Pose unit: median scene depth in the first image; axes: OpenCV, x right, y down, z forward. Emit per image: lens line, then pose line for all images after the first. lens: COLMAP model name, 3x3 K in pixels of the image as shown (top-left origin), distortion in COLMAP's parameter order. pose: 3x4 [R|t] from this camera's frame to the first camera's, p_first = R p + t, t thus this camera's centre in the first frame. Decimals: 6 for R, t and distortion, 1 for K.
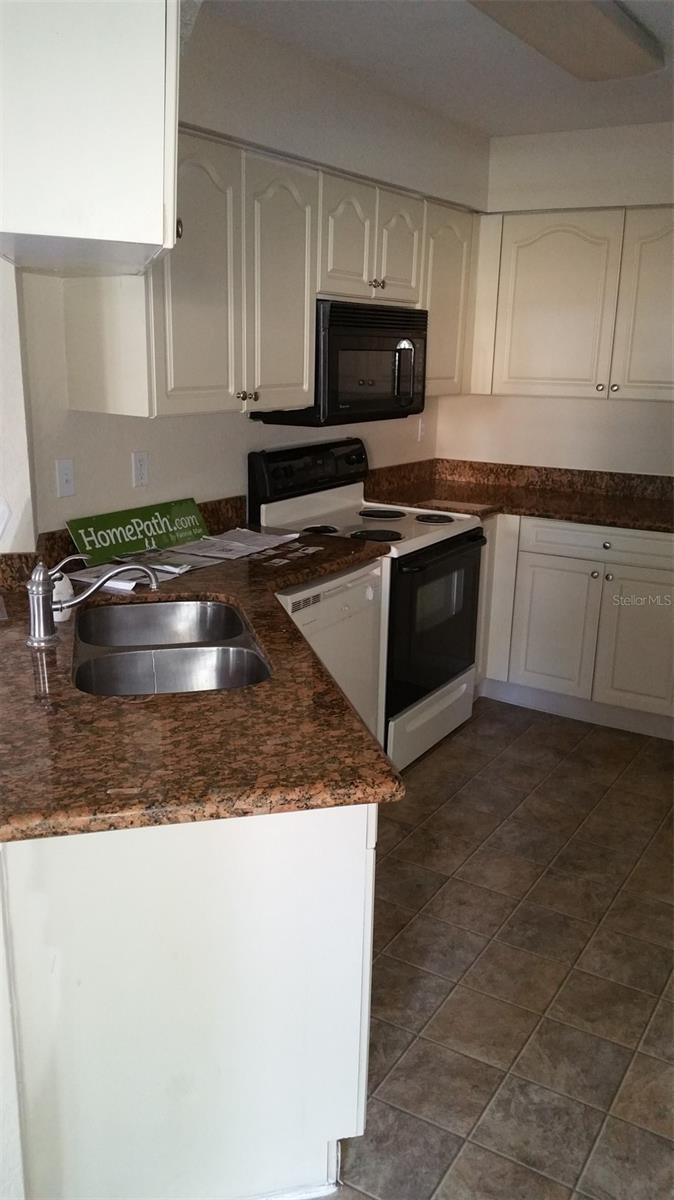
lens RADIAL K [[934.9, 0, 337.0], [0, 934.9, 600.0], [0, 0, 1]] dist [0.003248, -0.000901]
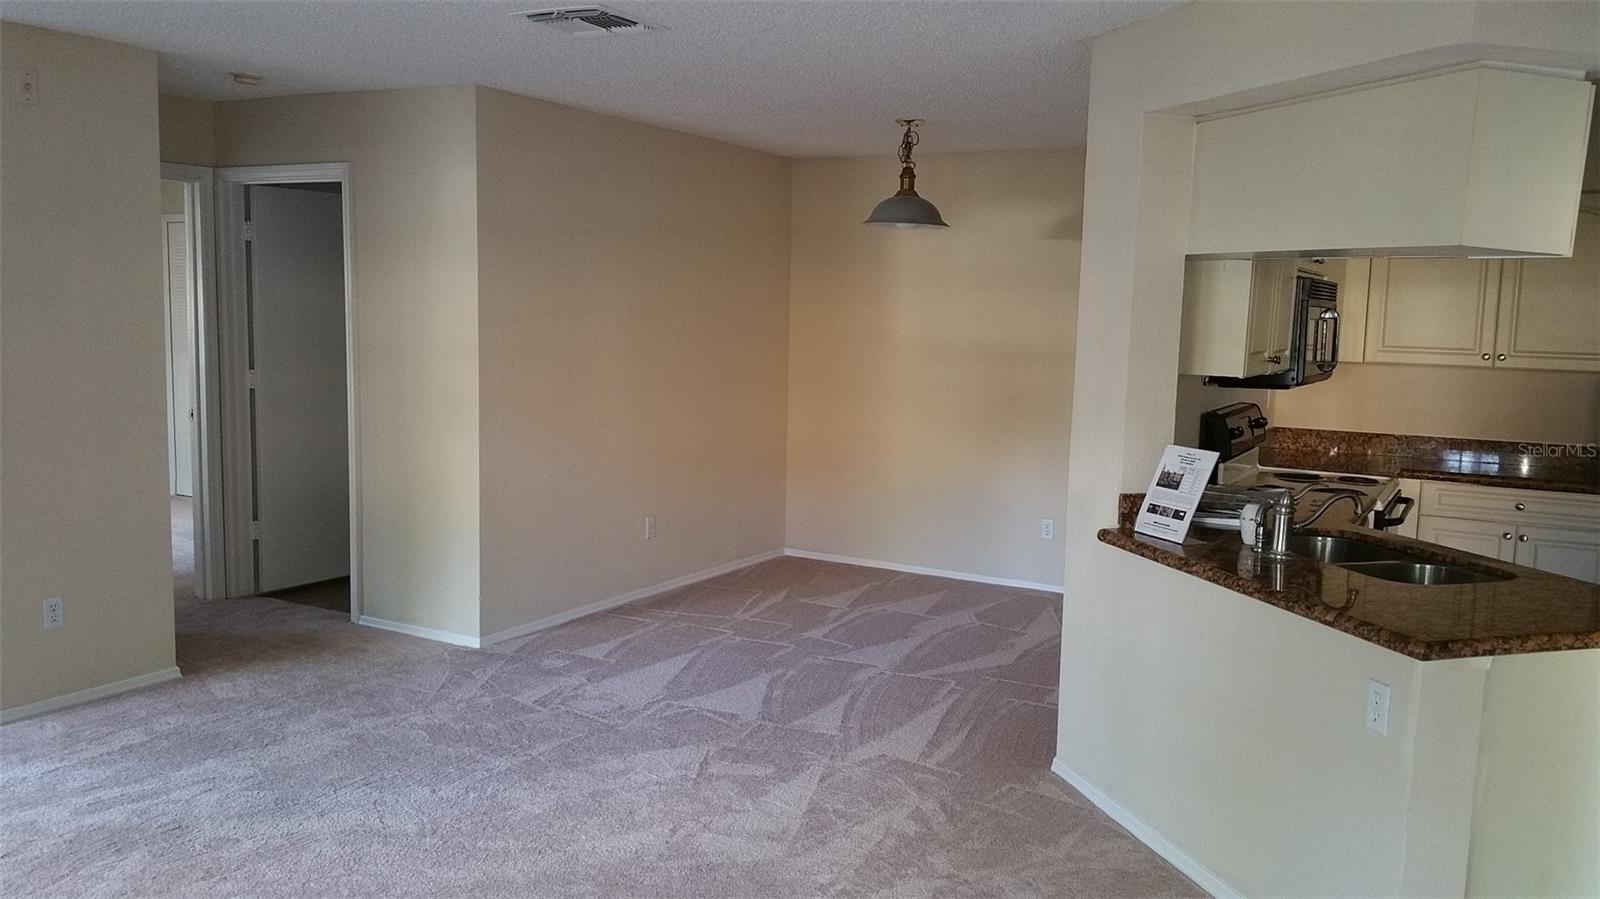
lens RADIAL K [[1246.5, 0, 800.0], [0, 1246.5, 449.5], [0, 0, 1]] dist [0.003248, -0.000901]
pose [[0.998962, 0.006065, 0.045144, -0.537657], [0.000799, 0.988610, -0.150496, 0.080762], [-0.045542, 0.150376, 0.987579, -0.311806]]
